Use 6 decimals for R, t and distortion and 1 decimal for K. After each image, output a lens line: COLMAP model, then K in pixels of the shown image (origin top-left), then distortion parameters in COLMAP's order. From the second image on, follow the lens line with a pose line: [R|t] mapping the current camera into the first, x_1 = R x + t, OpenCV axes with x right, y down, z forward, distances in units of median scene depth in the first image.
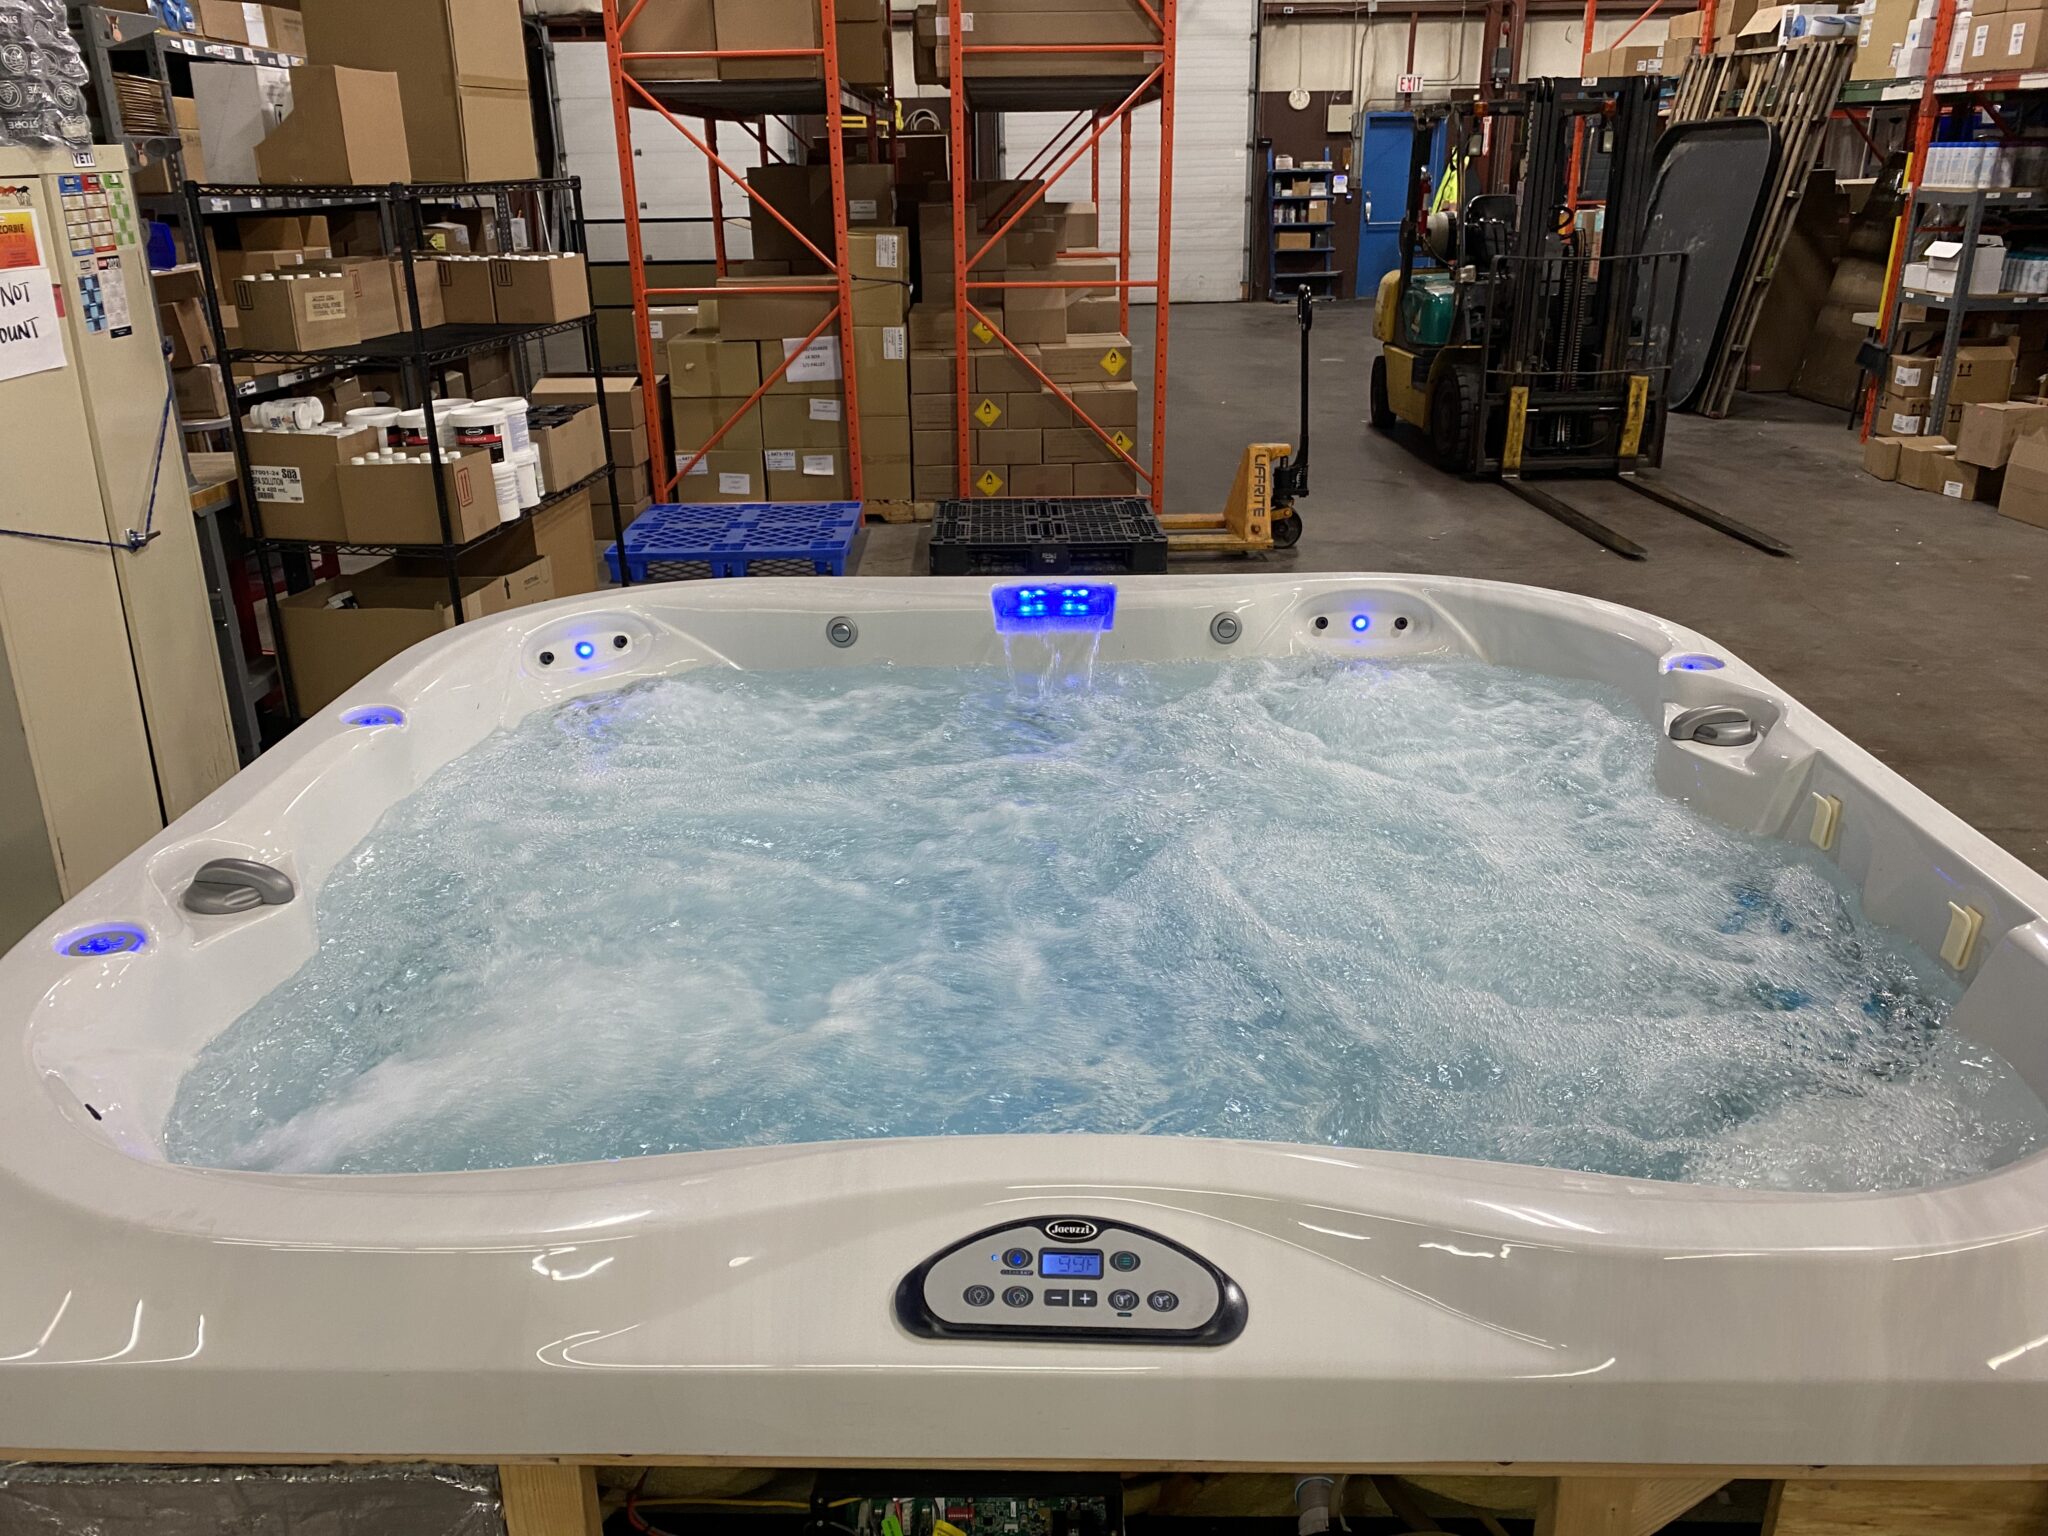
lens RADIAL K [[1564.3, 0, 1033.5], [0, 1564.3, 758.3], [0, 0, 1]] dist [0.014037, -0.007017]
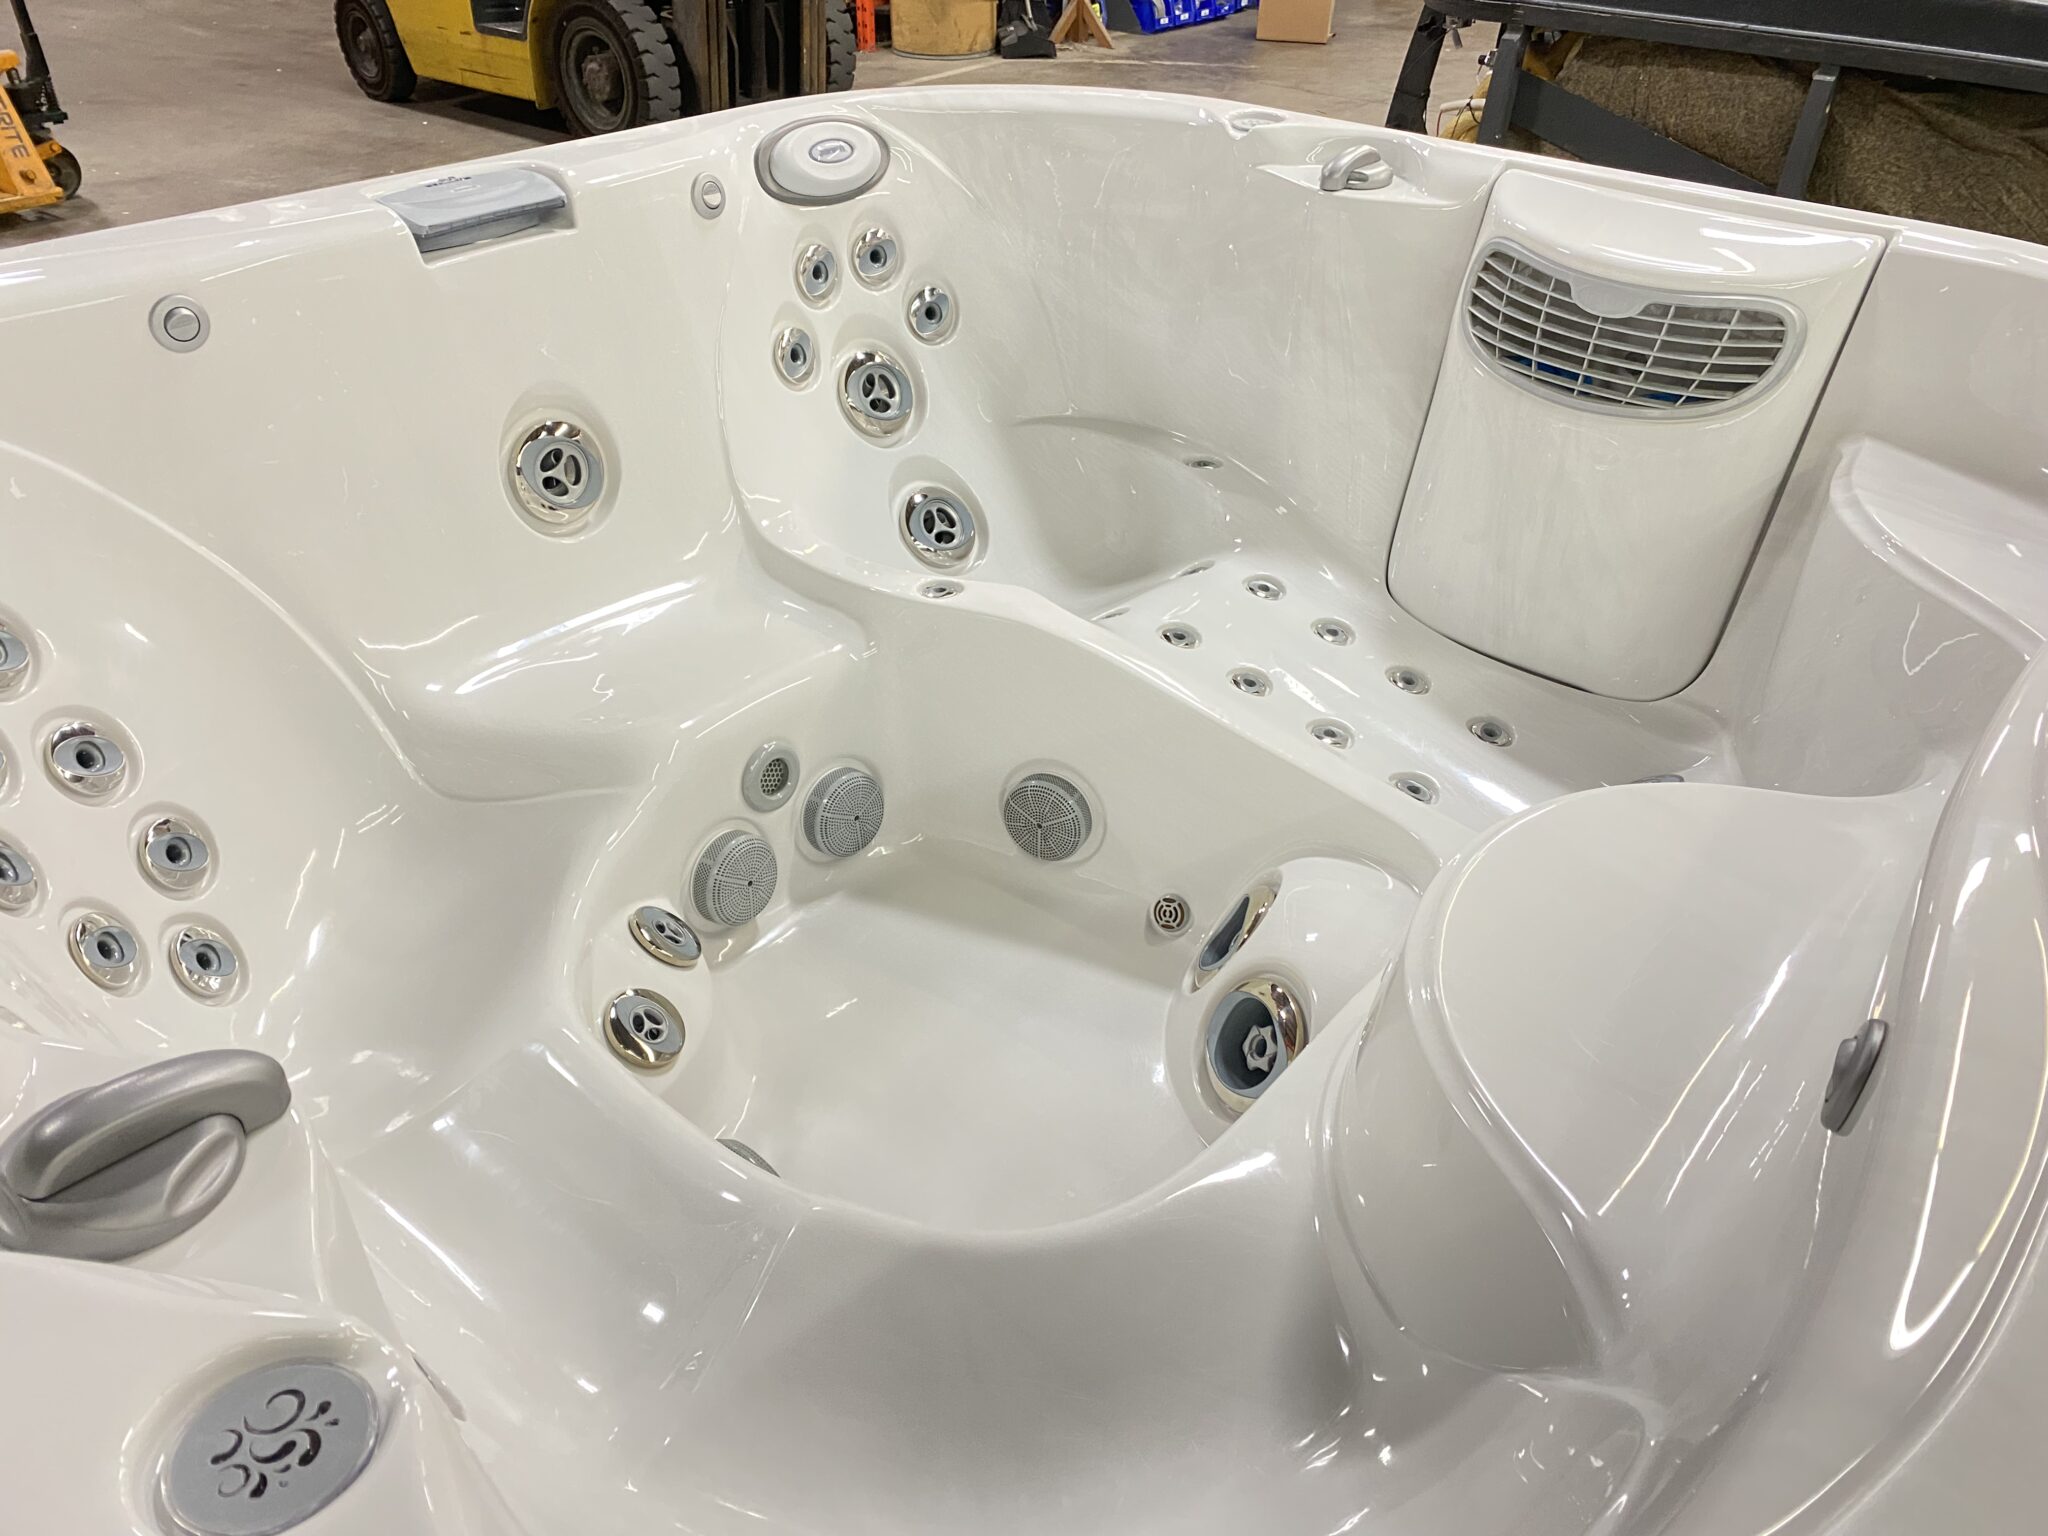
lens RADIAL K [[1564.3, 0, 1039.4], [0, 1564.3, 789.6], [0, 0, 1]] dist [0.014037, -0.007017]
pose [[0.633073, -0.421229, 0.649450, -0.136165], [0.255561, 0.905673, 0.338297, -0.015628], [-0.730690, -0.048192, 0.681007, 0.141145]]
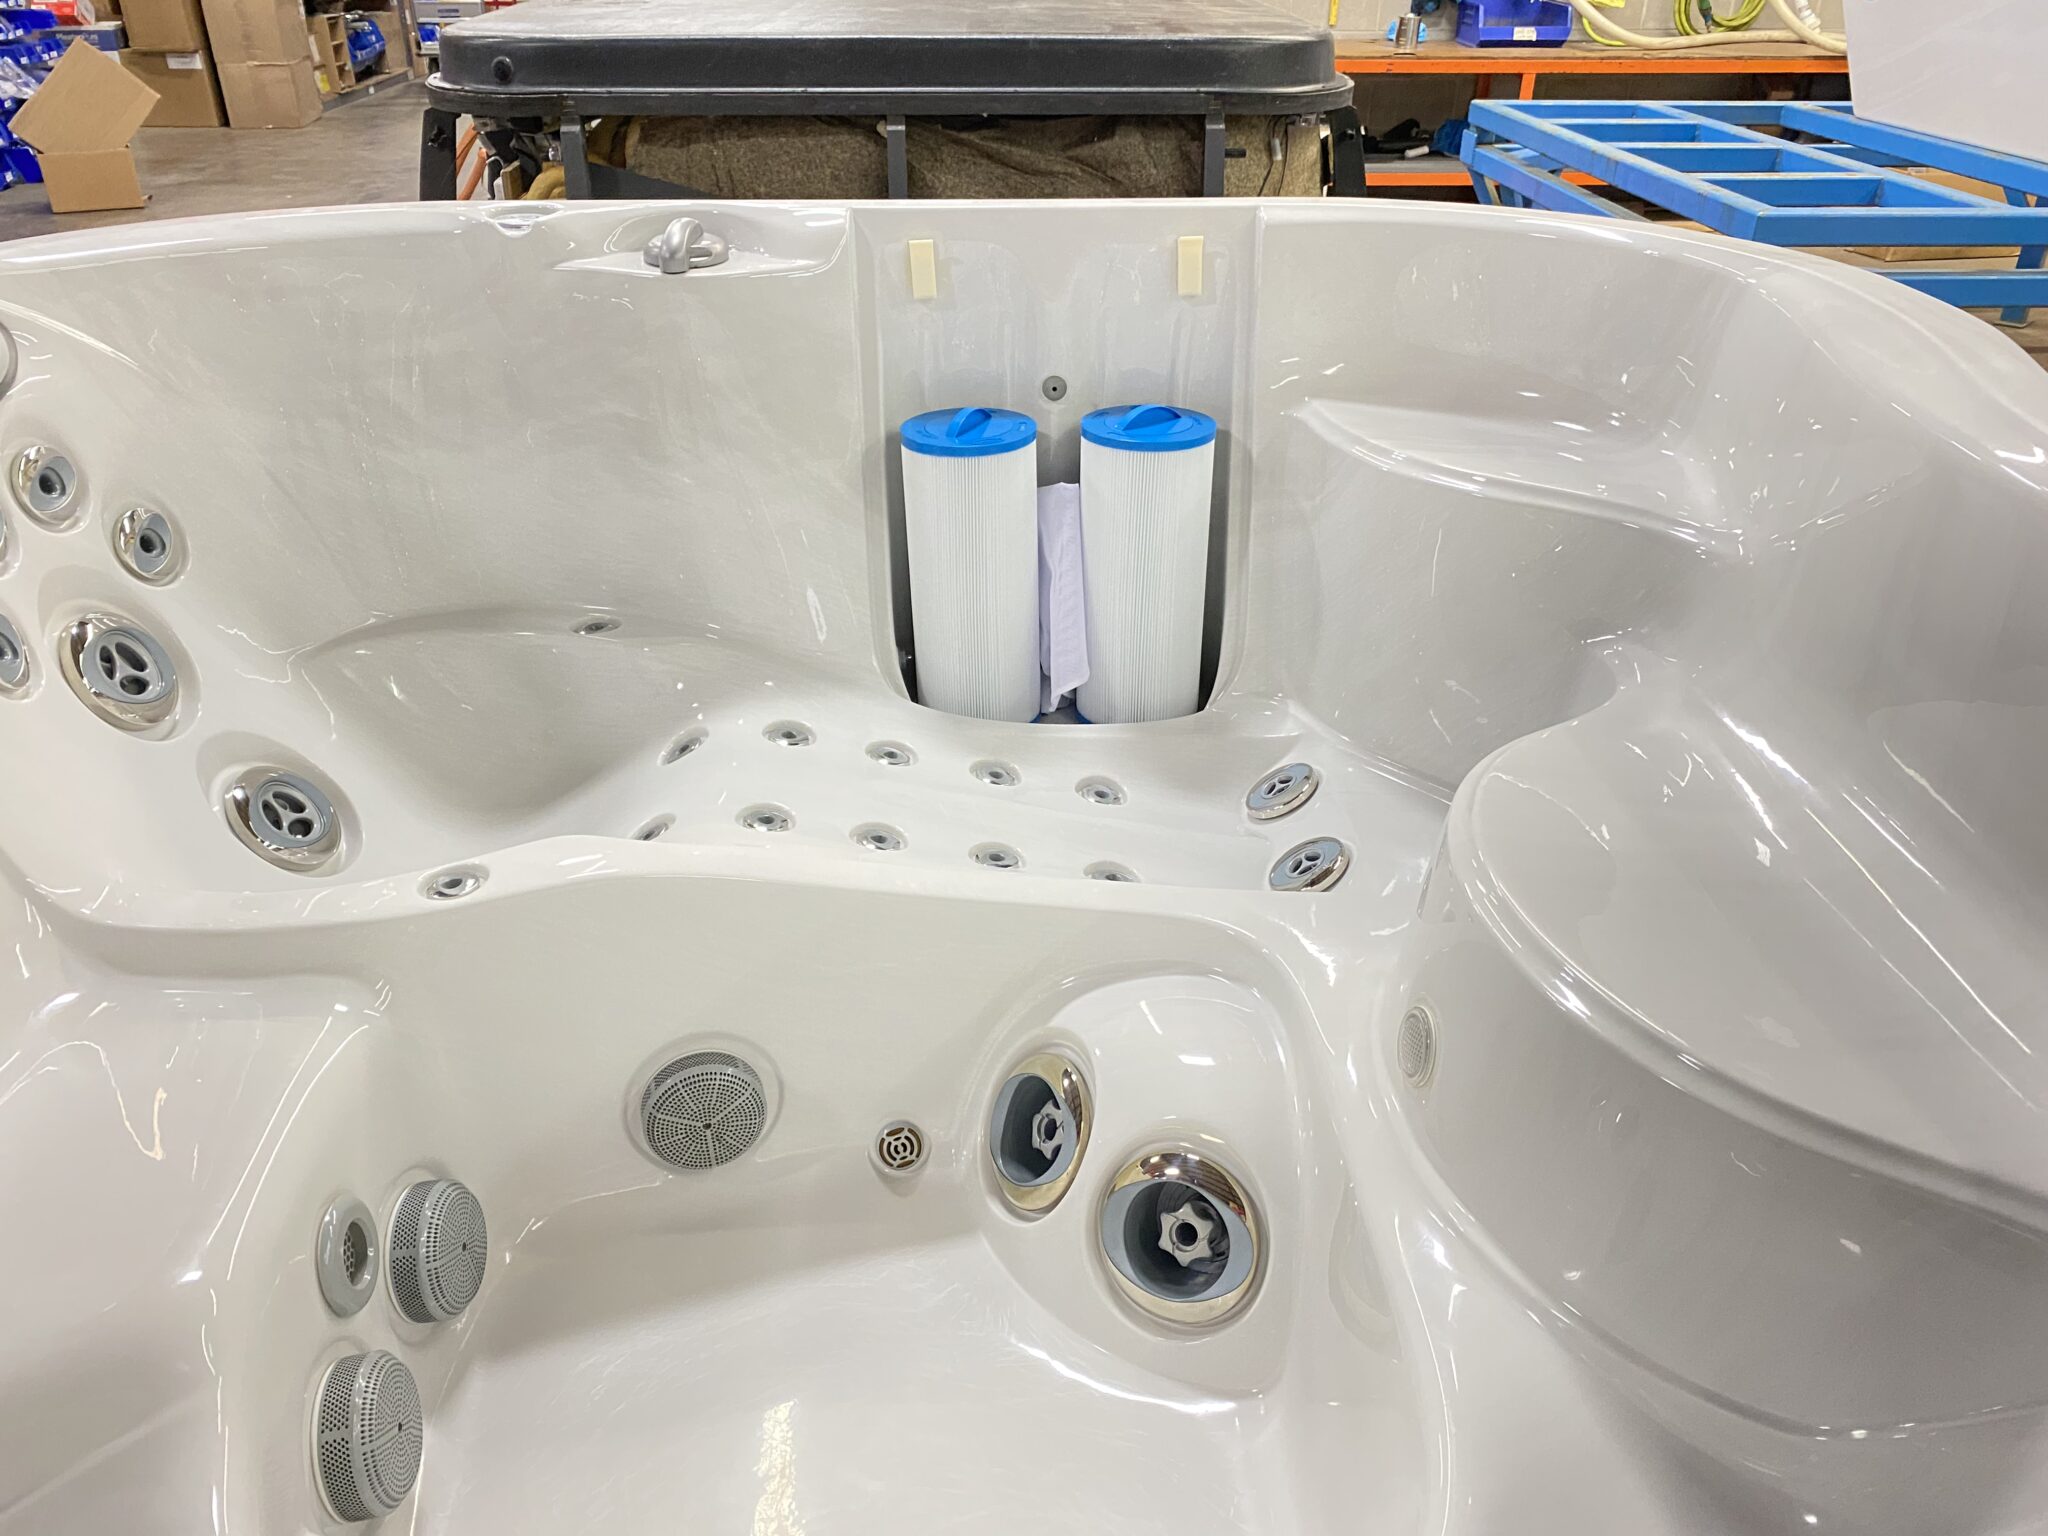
lens RADIAL K [[1564.3, 0, 1024.4], [0, 1564.3, 746.0], [0, 0, 1]] dist [0.014037, -0.007017]
pose [[-0.042961, -0.466276, 0.883595, -0.119647], [0.361307, 0.817302, 0.448860, -0.033059], [-0.931457, 0.338533, 0.133356, 0.241917]]
